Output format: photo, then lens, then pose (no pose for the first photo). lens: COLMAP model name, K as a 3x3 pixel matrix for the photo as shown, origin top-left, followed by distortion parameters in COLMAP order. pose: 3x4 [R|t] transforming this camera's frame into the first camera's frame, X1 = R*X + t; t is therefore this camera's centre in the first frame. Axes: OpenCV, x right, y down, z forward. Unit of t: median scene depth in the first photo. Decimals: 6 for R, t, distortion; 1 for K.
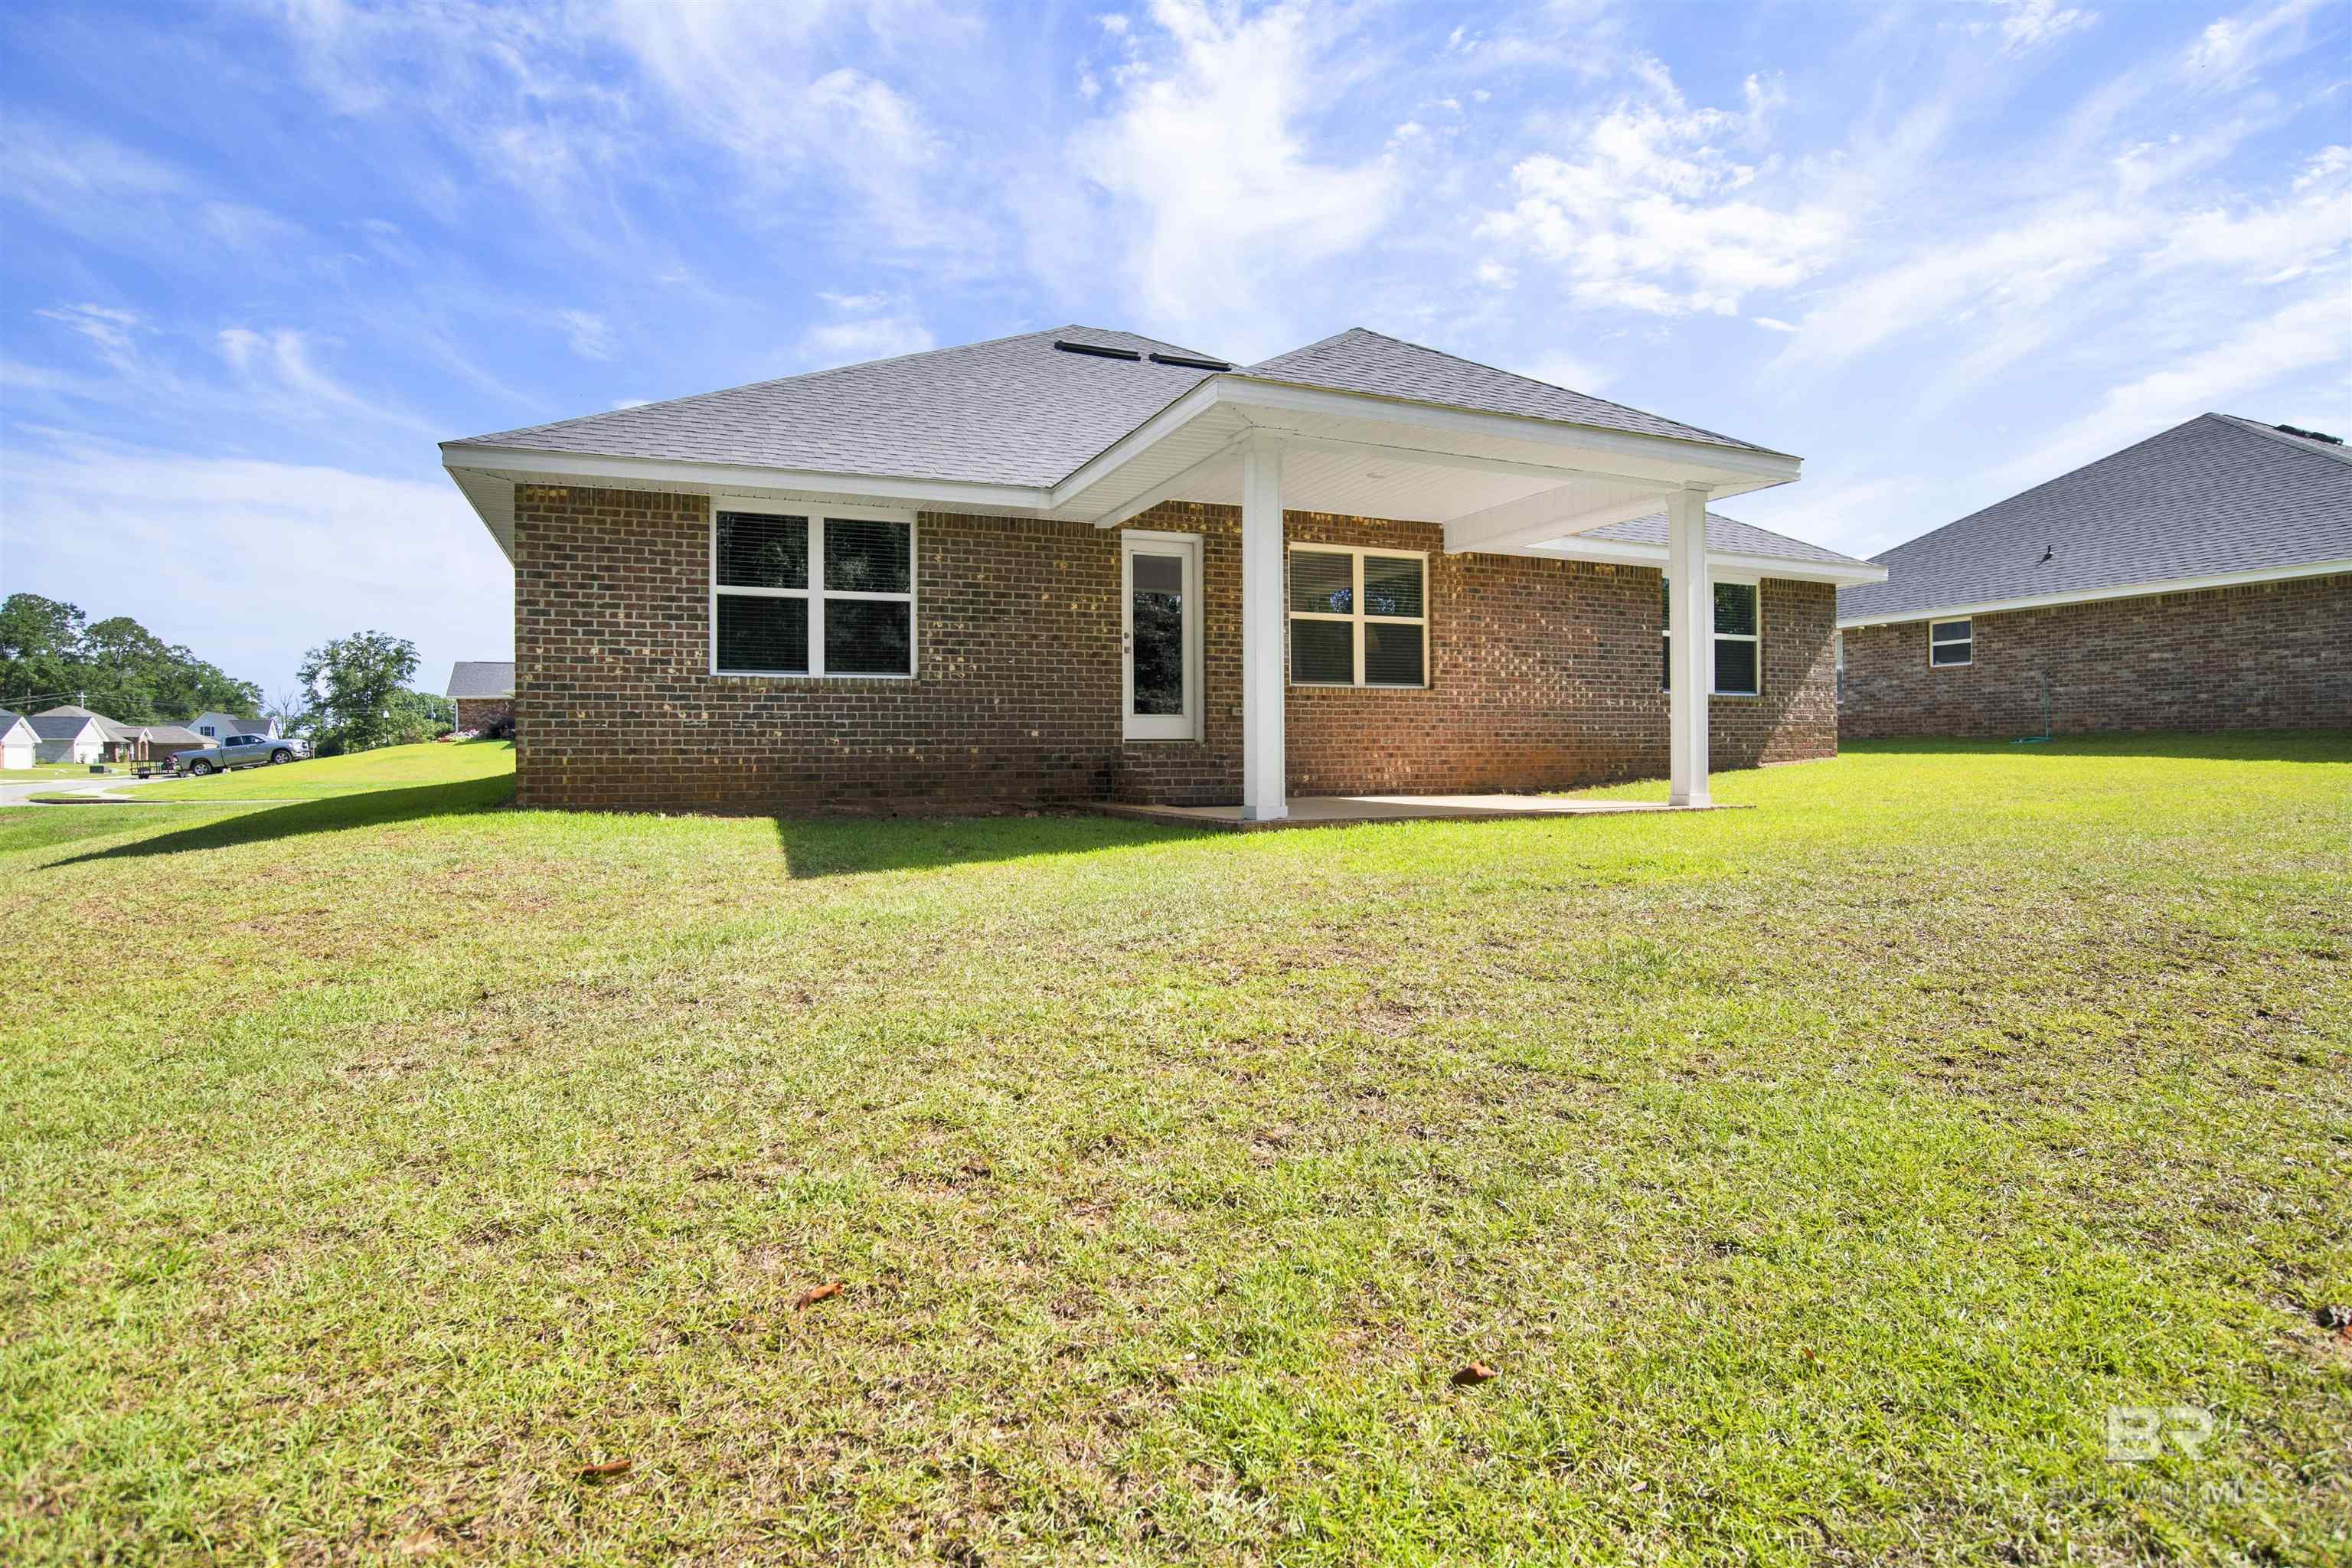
lens RADIAL K [[1222.9, 0, 1199.3], [0, 1222.9, 770.1], [0, 0, 1]] dist [-0.068338, 0.024102]
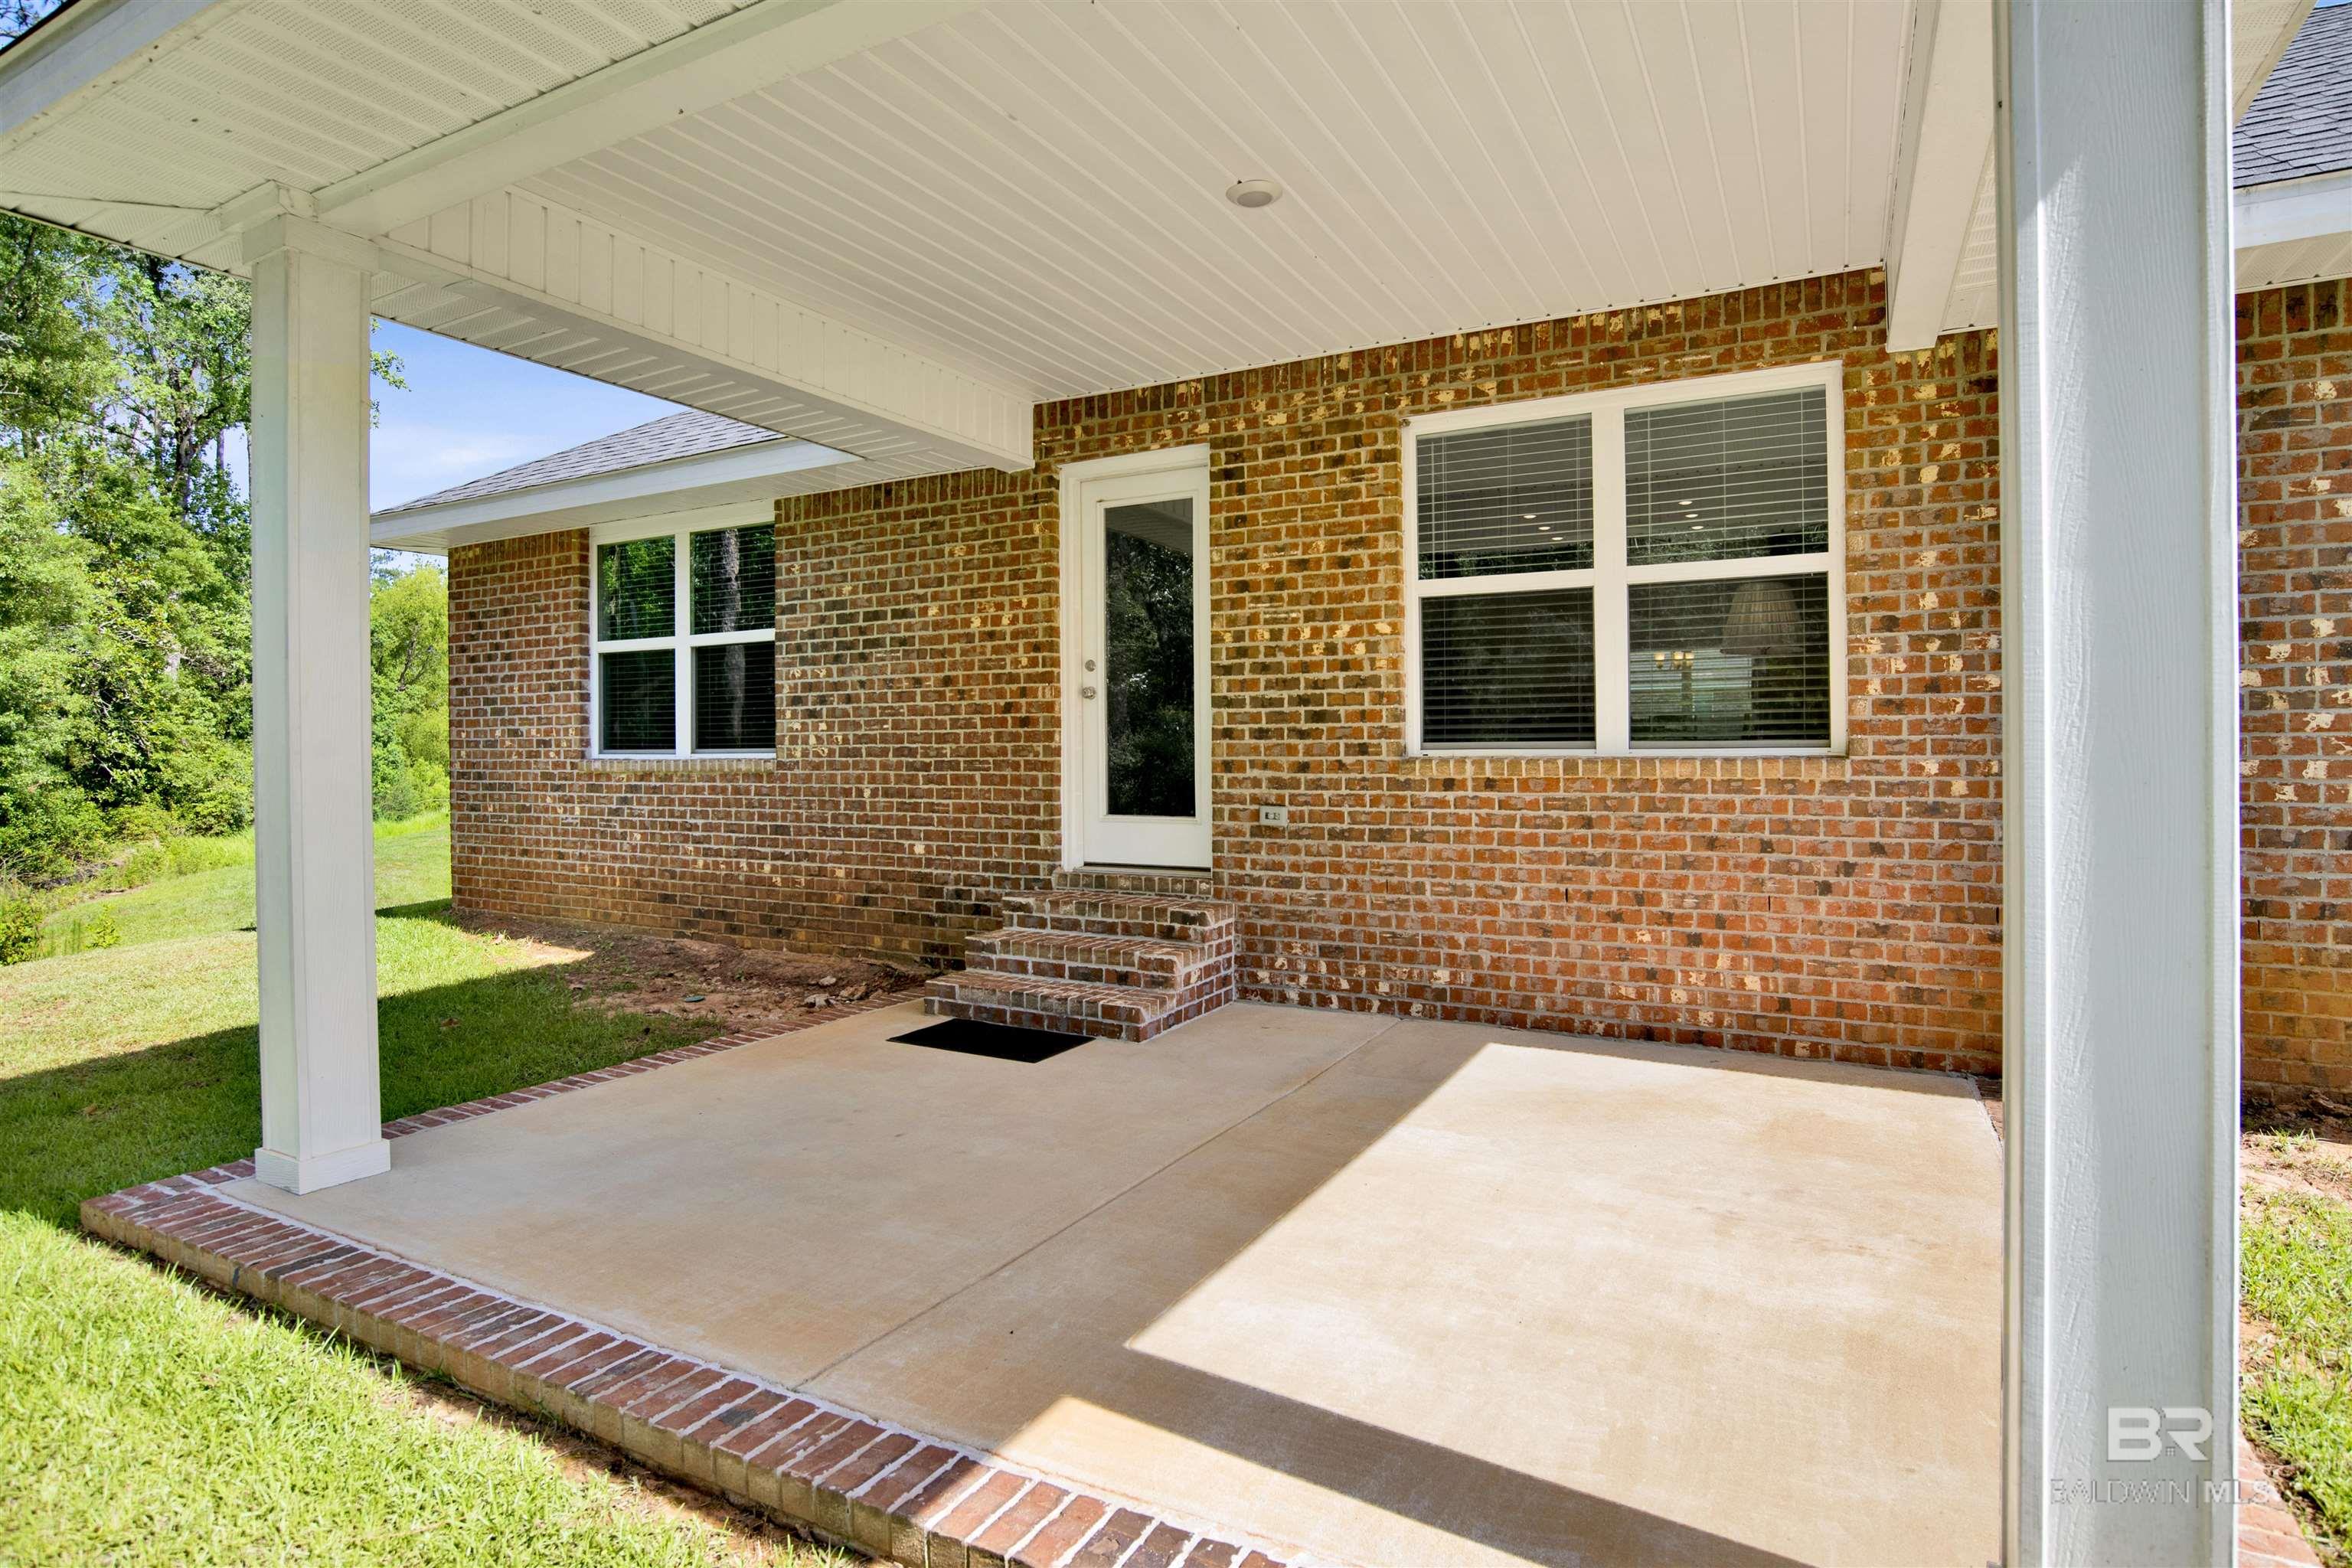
lens RADIAL K [[1222.9, 0, 1199.3], [0, 1222.9, 770.1], [0, 0, 1]] dist [-0.068338, 0.024102]
pose [[0.610087, 0.015922, -0.792174, 0.409586], [-0.009301, 0.999873, 0.012933, -0.076957], [0.792280, -0.000522, 0.610158, 0.761538]]
